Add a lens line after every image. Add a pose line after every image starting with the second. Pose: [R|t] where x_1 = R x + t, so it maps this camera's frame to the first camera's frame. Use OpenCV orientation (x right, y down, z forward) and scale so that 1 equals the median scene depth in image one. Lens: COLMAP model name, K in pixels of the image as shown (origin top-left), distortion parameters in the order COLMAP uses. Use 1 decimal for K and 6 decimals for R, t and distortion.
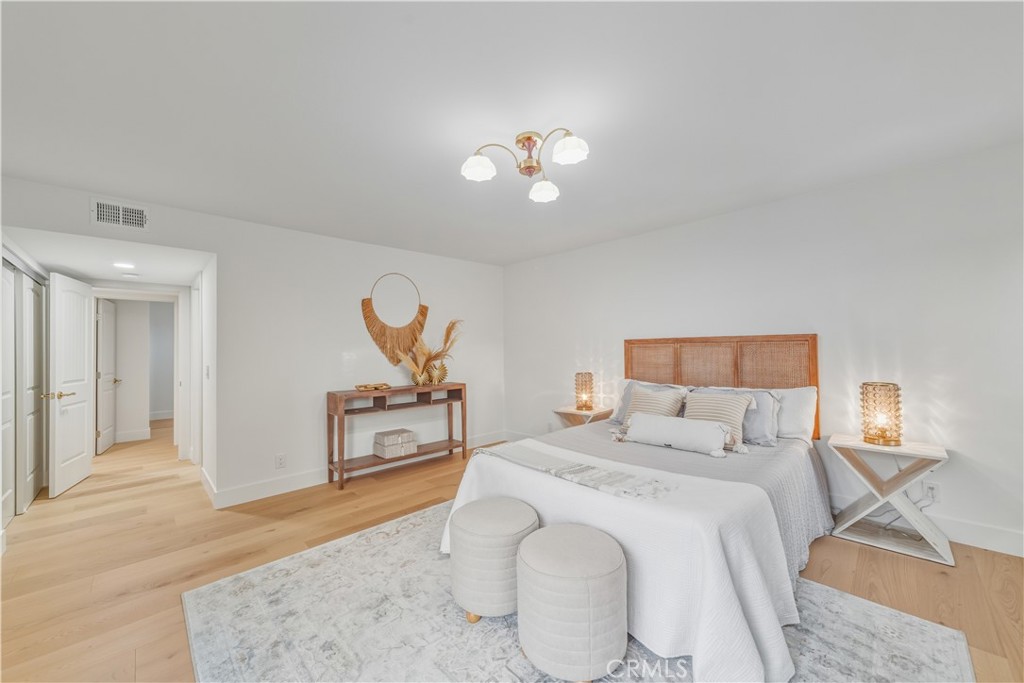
lens RADIAL K [[394.8, 0, 515.3], [0, 394.8, 353.8], [0, 0, 1]] dist [0.000853, 0.000164]
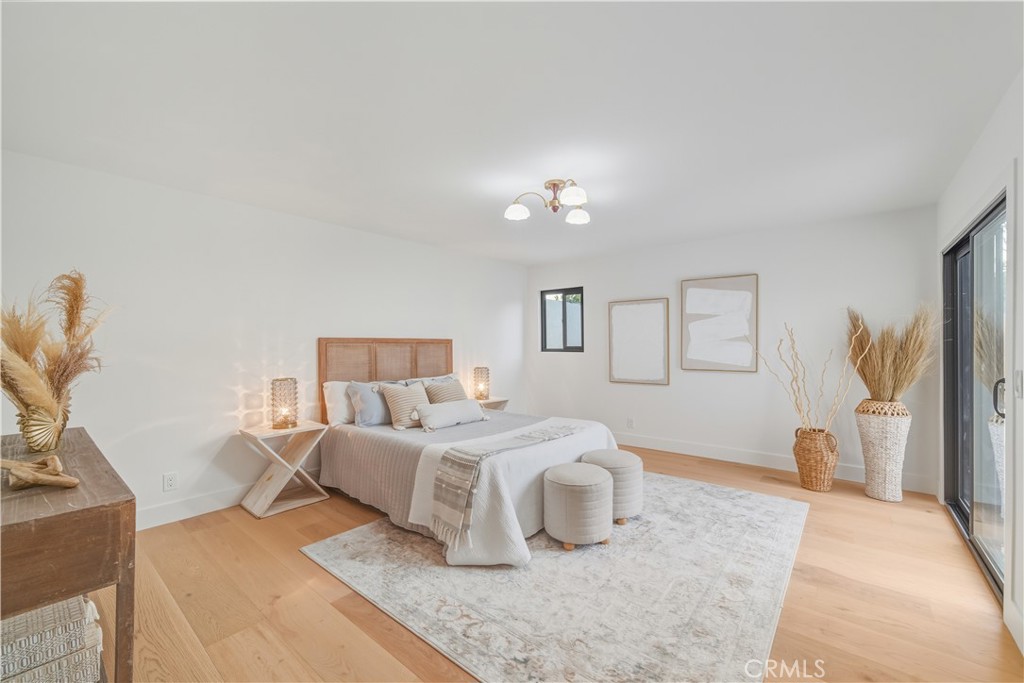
lens RADIAL K [[424.2, 0, 510.9], [0, 424.2, 349.1], [0, 0, 1]] dist [0.008298, 0.000232]
pose [[-0.107001, 0.007210, 0.994233, -0.764760], [0.014802, 0.999874, -0.005658, 0.001952], [-0.994149, 0.014111, -0.107094, 0.739250]]
